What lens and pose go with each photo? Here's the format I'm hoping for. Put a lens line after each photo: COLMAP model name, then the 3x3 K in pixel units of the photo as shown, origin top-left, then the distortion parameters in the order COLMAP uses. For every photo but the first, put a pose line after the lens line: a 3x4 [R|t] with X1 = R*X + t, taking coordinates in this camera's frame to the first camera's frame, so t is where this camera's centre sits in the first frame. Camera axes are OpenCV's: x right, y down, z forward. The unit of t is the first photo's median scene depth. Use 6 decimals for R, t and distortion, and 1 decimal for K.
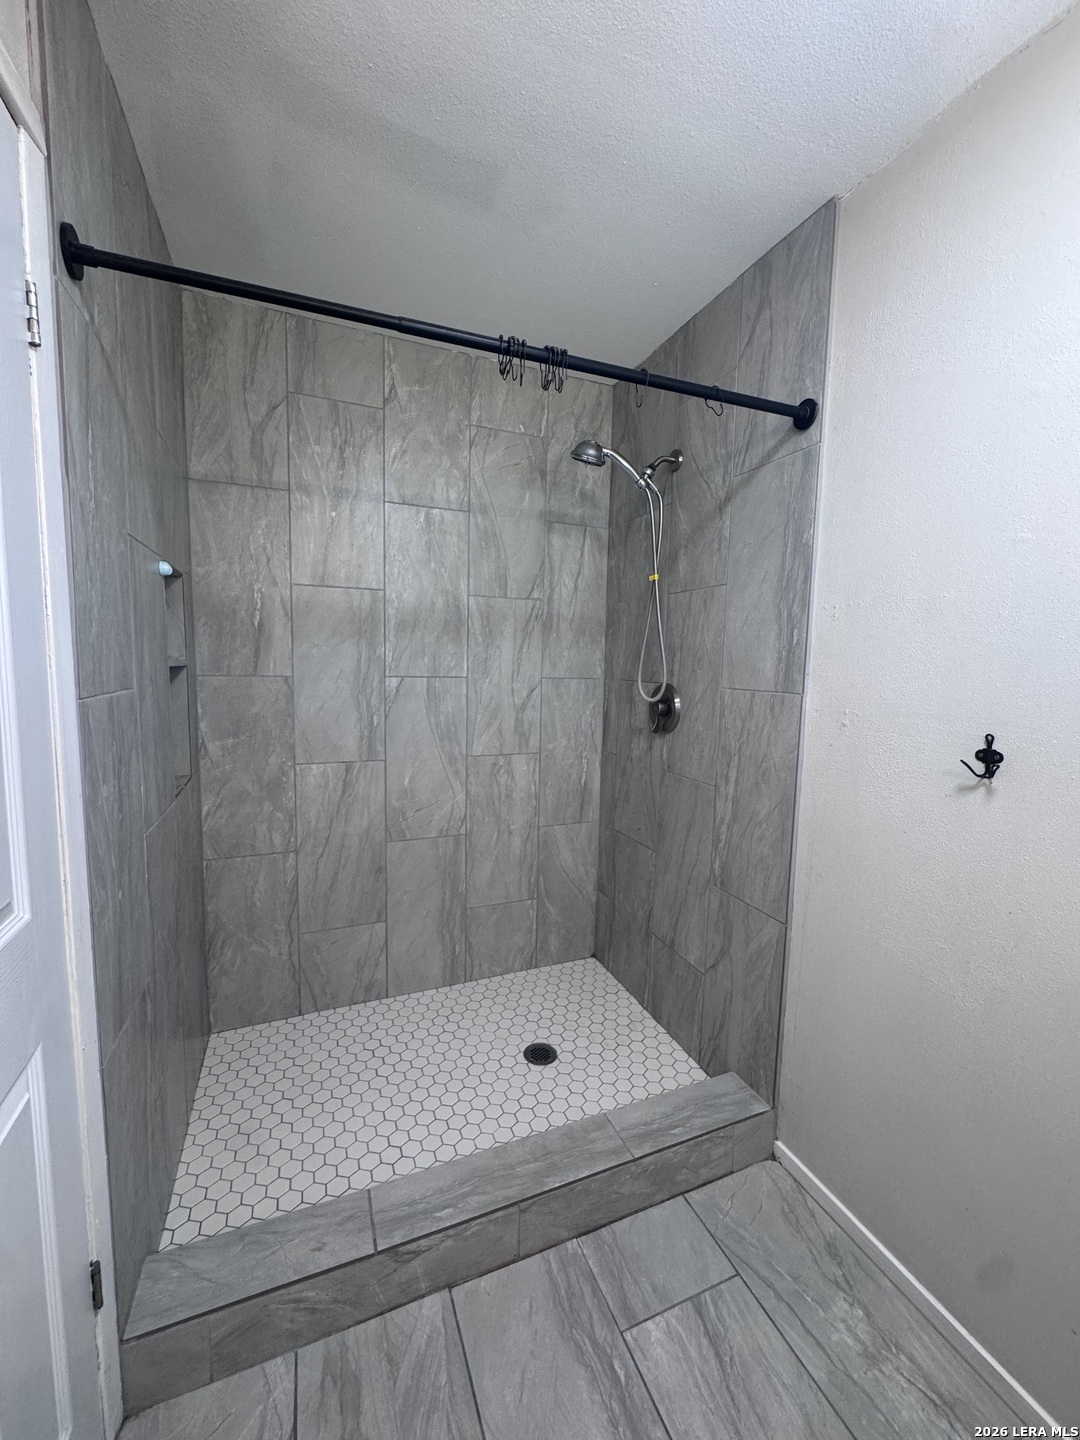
lens RADIAL K [[574.6, 0, 540.0], [0, 574.6, 720.0], [0, 0, 1]] dist [-0.002509, 0.000238]
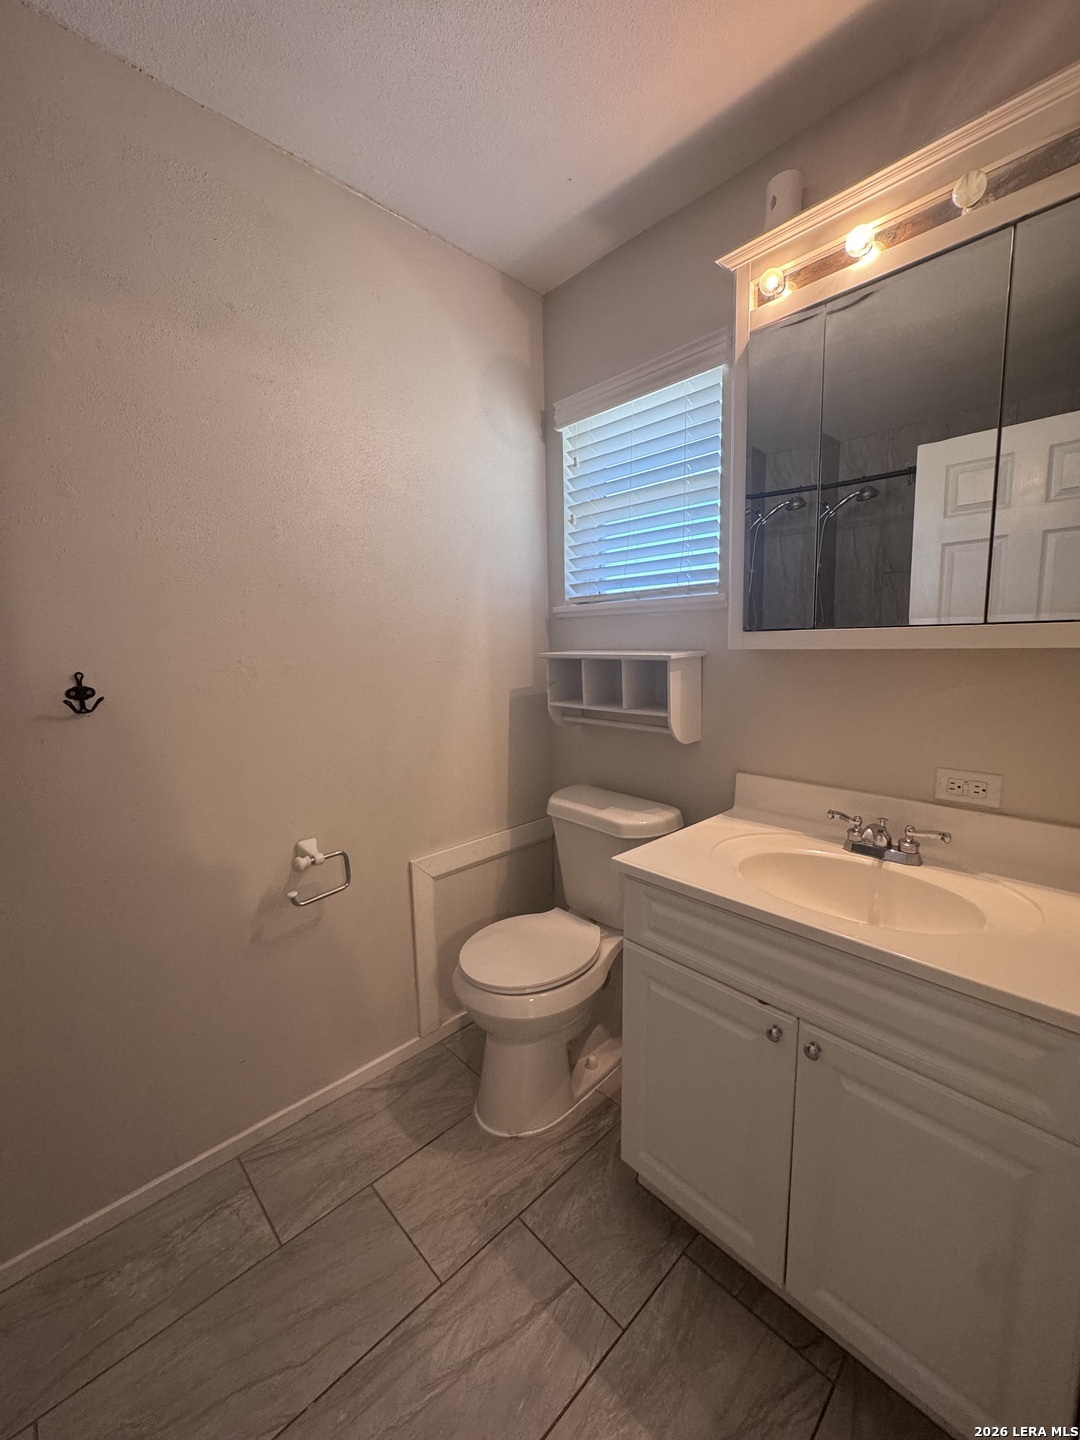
lens RADIAL K [[574.6, 0, 540.0], [0, 574.6, 720.0], [0, 0, 1]] dist [-0.002509, 0.000238]
pose [[-0.367317, -0.133703, 0.920436, -0.548312], [0.115052, 0.975482, 0.187612, 0.009054], [-0.922952, 0.174811, -0.342929, 0.578268]]
